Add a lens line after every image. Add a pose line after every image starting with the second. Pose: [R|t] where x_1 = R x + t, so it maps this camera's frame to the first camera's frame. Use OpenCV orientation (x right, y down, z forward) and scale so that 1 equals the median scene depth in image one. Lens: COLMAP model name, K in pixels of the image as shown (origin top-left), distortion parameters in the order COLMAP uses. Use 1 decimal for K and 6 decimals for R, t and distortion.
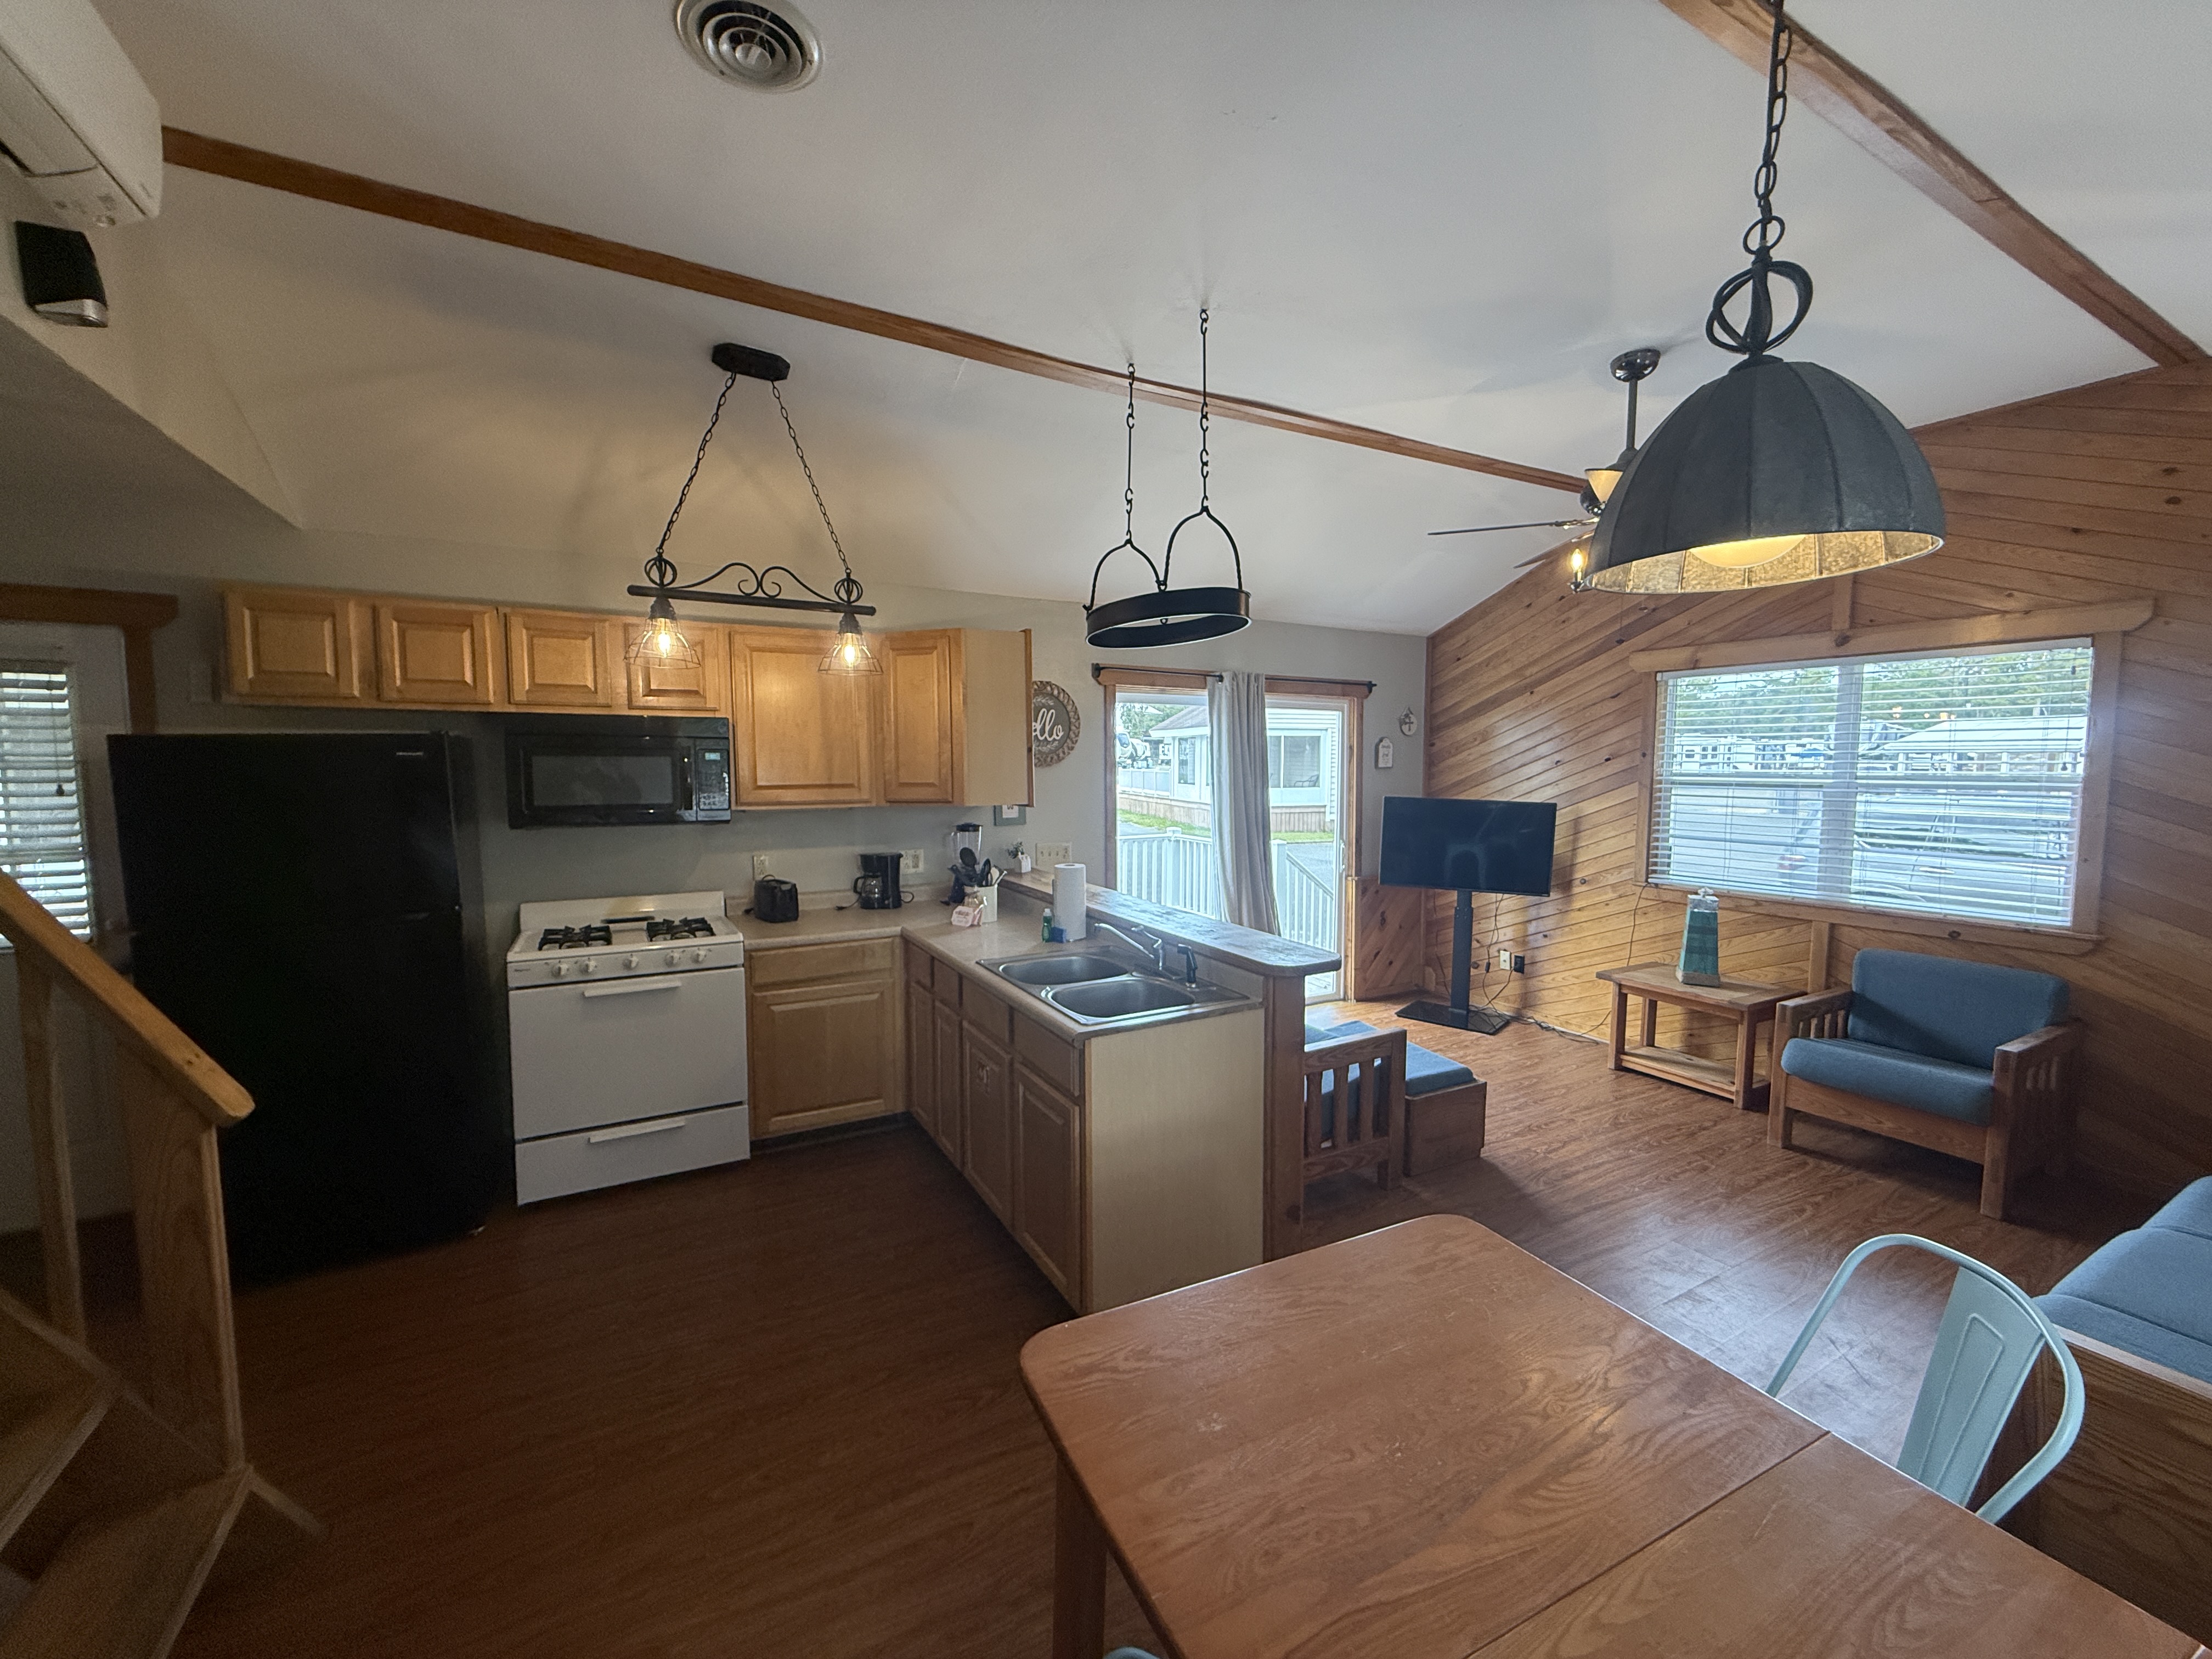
lens RADIAL K [[876.8, 0, 1102.6], [0, 876.8, 826.8], [0, 0, 1]] dist [-0.000759, -0.000184]
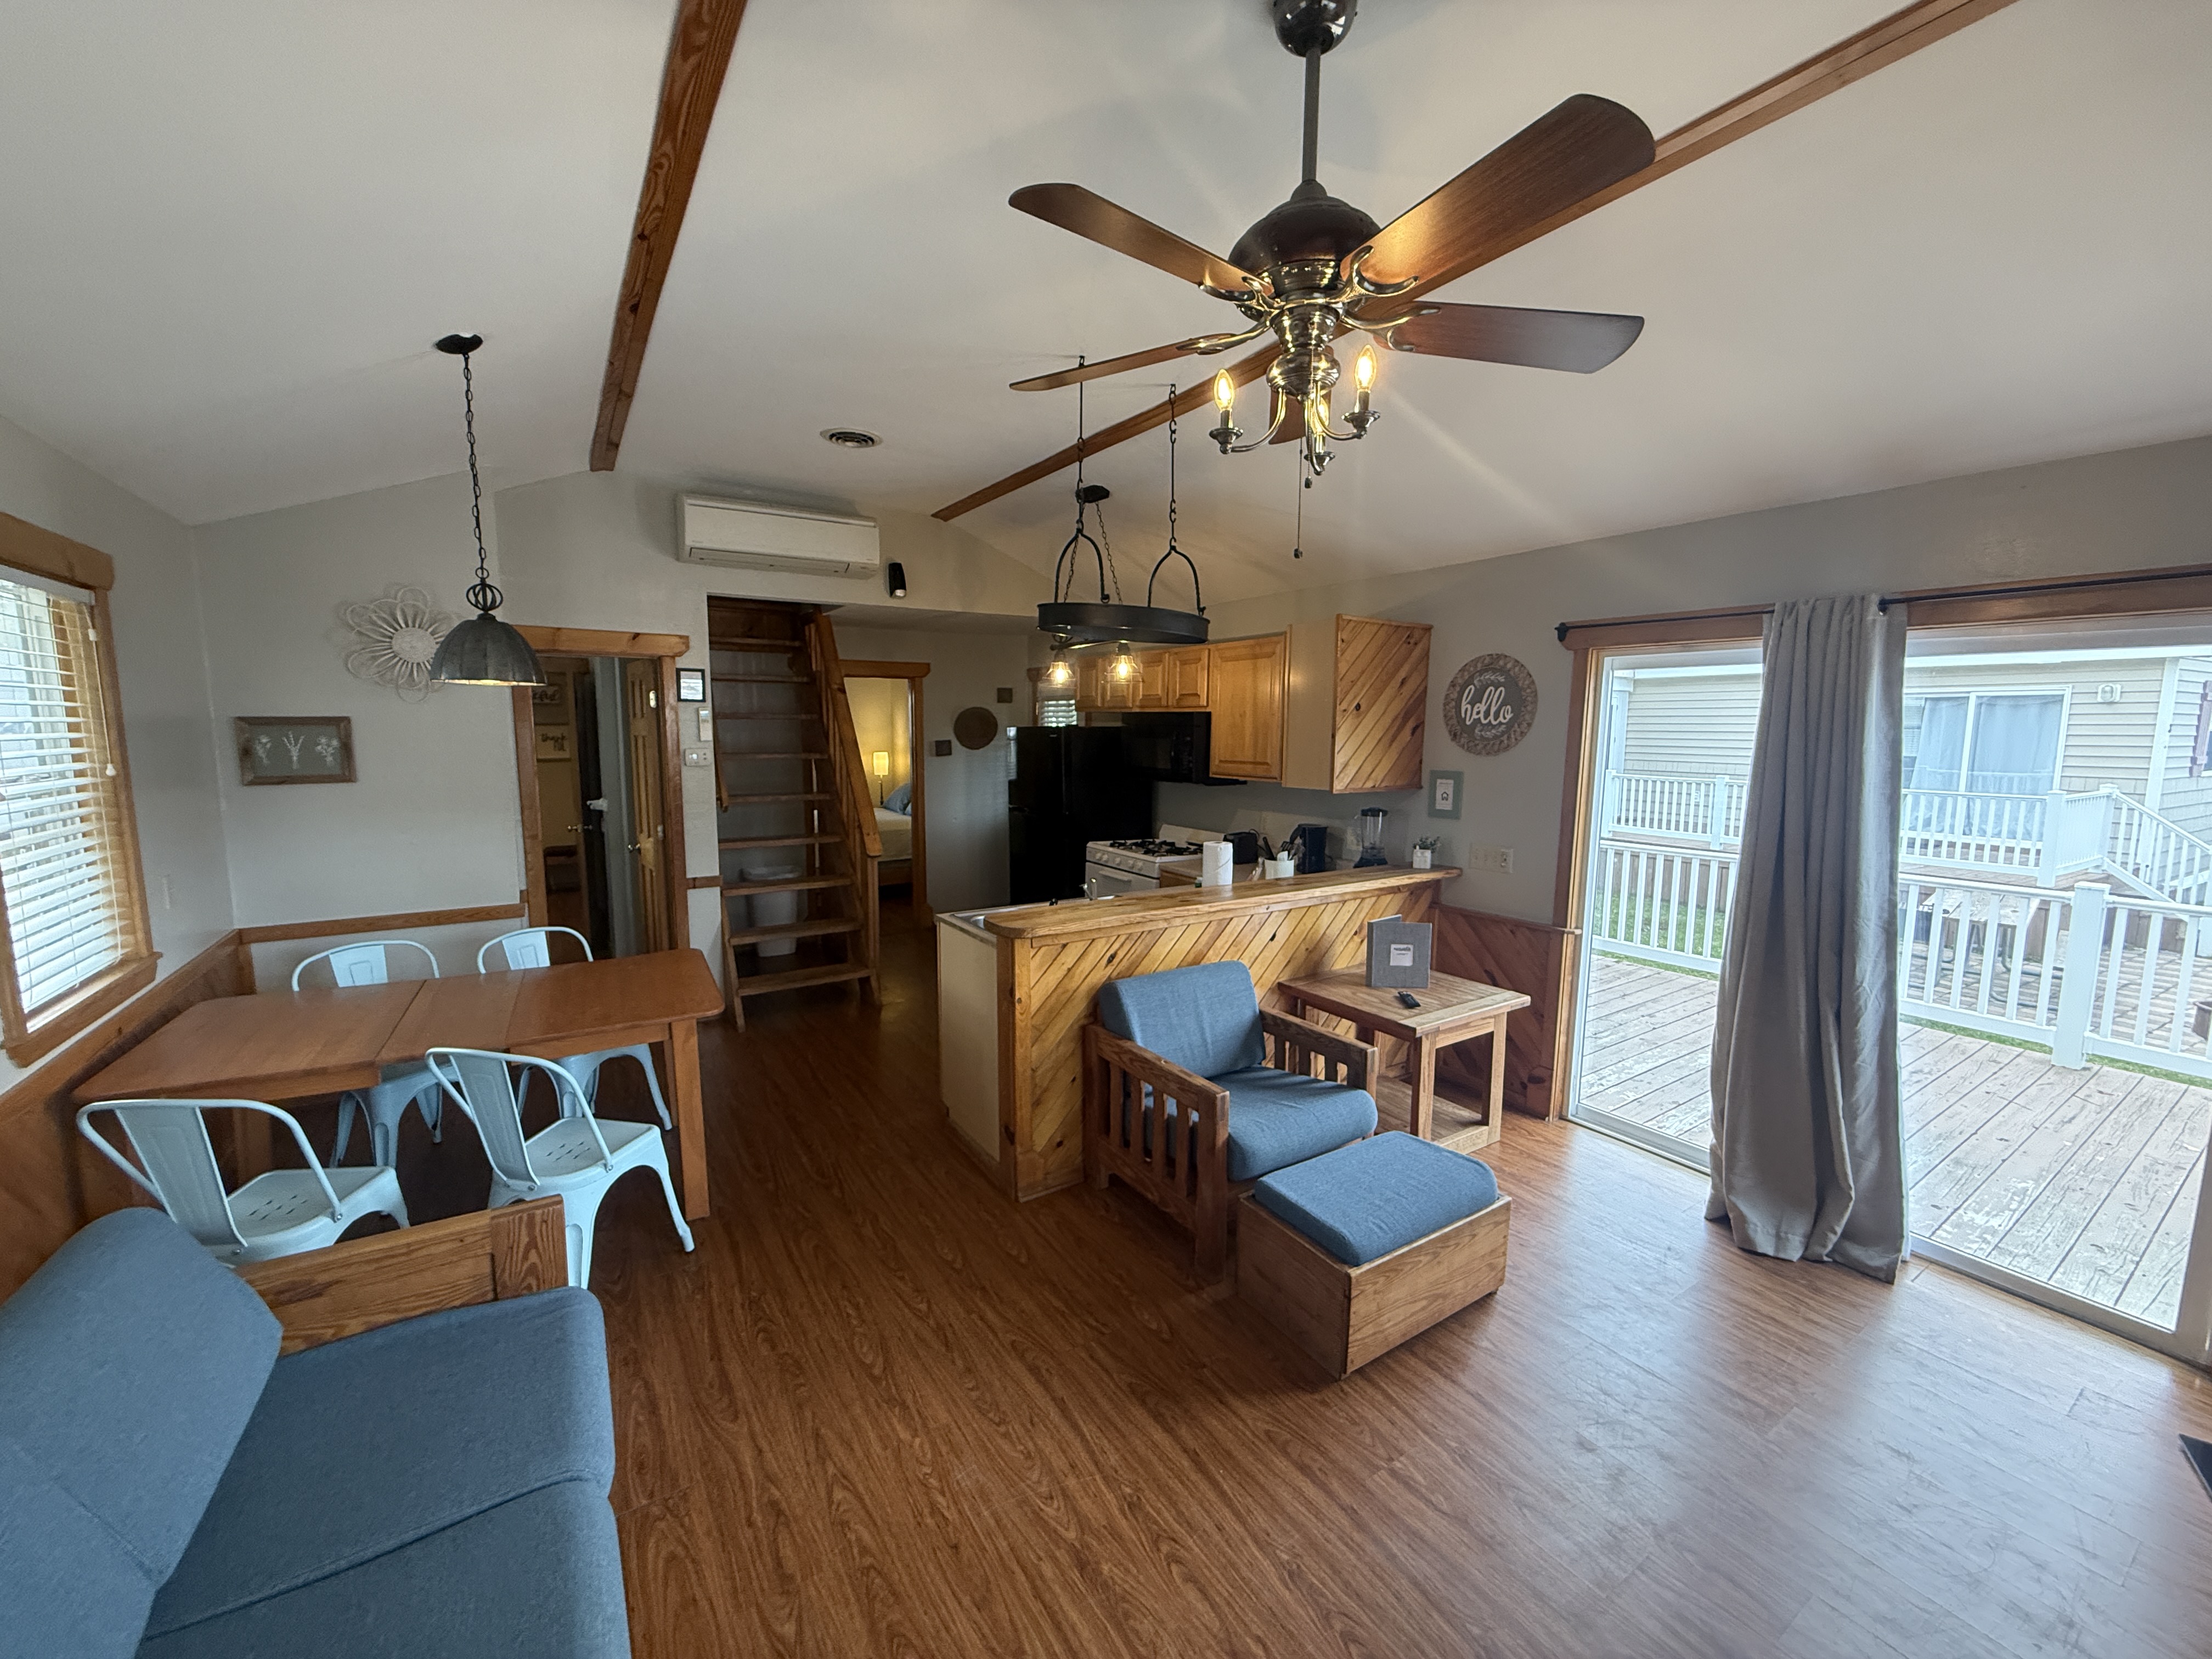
lens RADIAL K [[876.8, 0, 1111.5], [0, 876.8, 827.2], [0, 0, 1]] dist [-0.000759, -0.000184]
pose [[0.078249, 0.114520, -0.990334, 0.755026], [-0.079392, 0.990941, 0.108318, -0.062015], [0.993768, 0.070149, 0.086632, 0.561703]]
